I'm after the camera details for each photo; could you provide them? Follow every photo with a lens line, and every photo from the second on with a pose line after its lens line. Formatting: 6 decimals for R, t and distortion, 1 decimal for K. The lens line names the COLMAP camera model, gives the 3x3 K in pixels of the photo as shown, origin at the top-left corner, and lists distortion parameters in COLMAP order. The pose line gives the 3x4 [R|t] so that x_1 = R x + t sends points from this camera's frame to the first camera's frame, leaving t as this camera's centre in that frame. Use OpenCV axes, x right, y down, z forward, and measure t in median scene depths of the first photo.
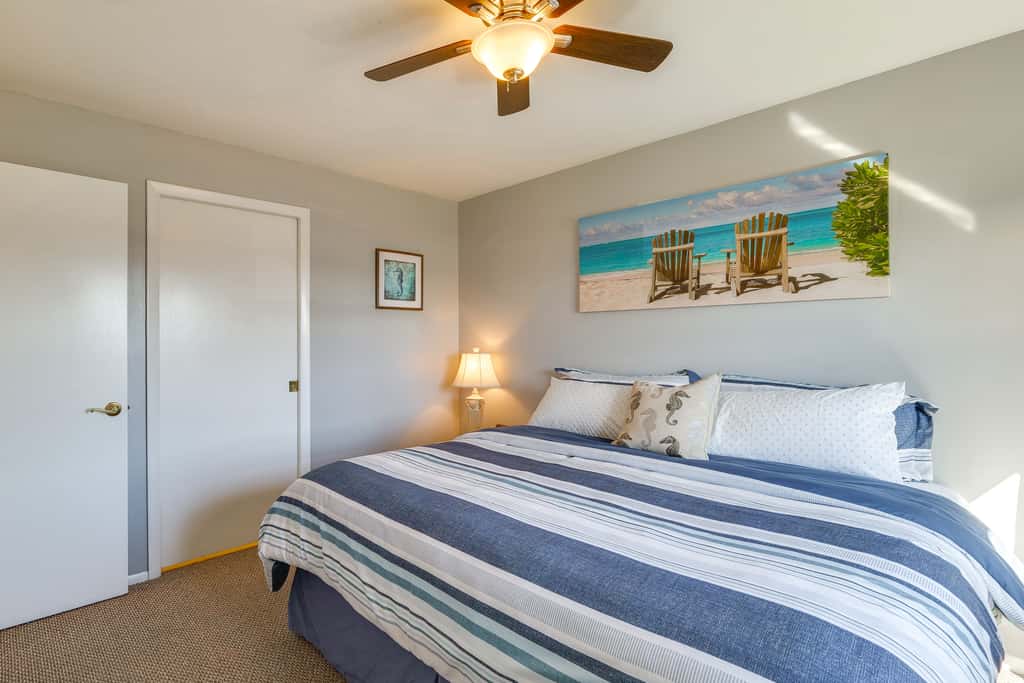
lens RADIAL K [[568.1, 0, 473.9], [0, 568.1, 336.9], [0, 0, 1]] dist [-0.001294, -0.000376]
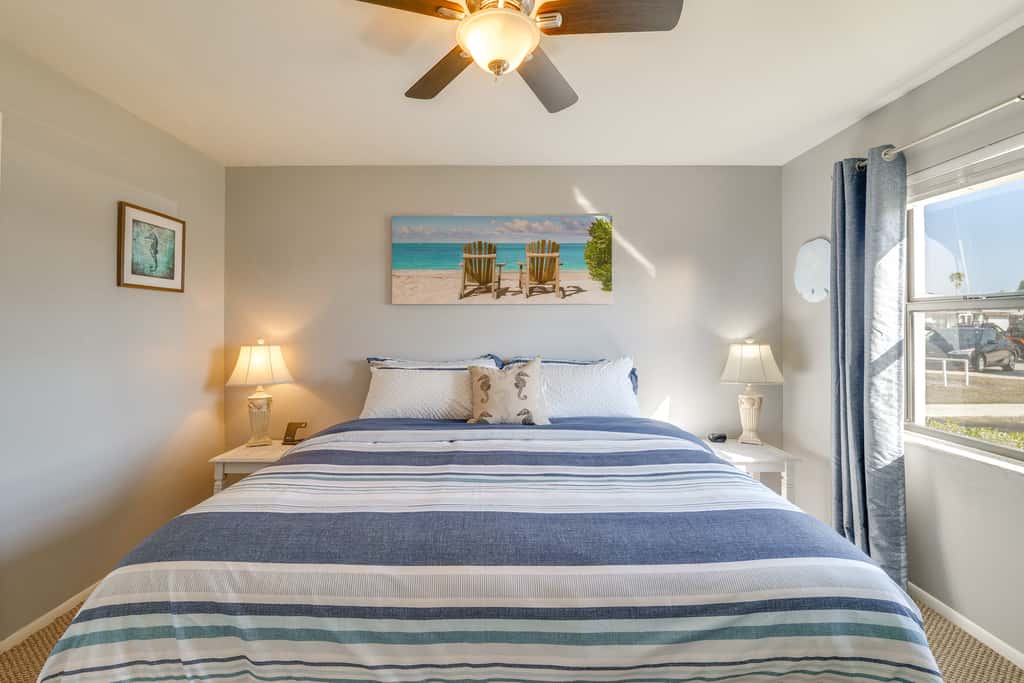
lens RADIAL K [[446.2, 0, 510.9], [0, 446.2, 322.8], [0, 0, 1]] dist [-0.004953, -0.001412]
pose [[0.631333, 0.009013, 0.775460, -0.398940], [-0.008203, 0.999954, -0.004943, -0.007898], [-0.775469, -0.003240, 0.631378, 0.376677]]
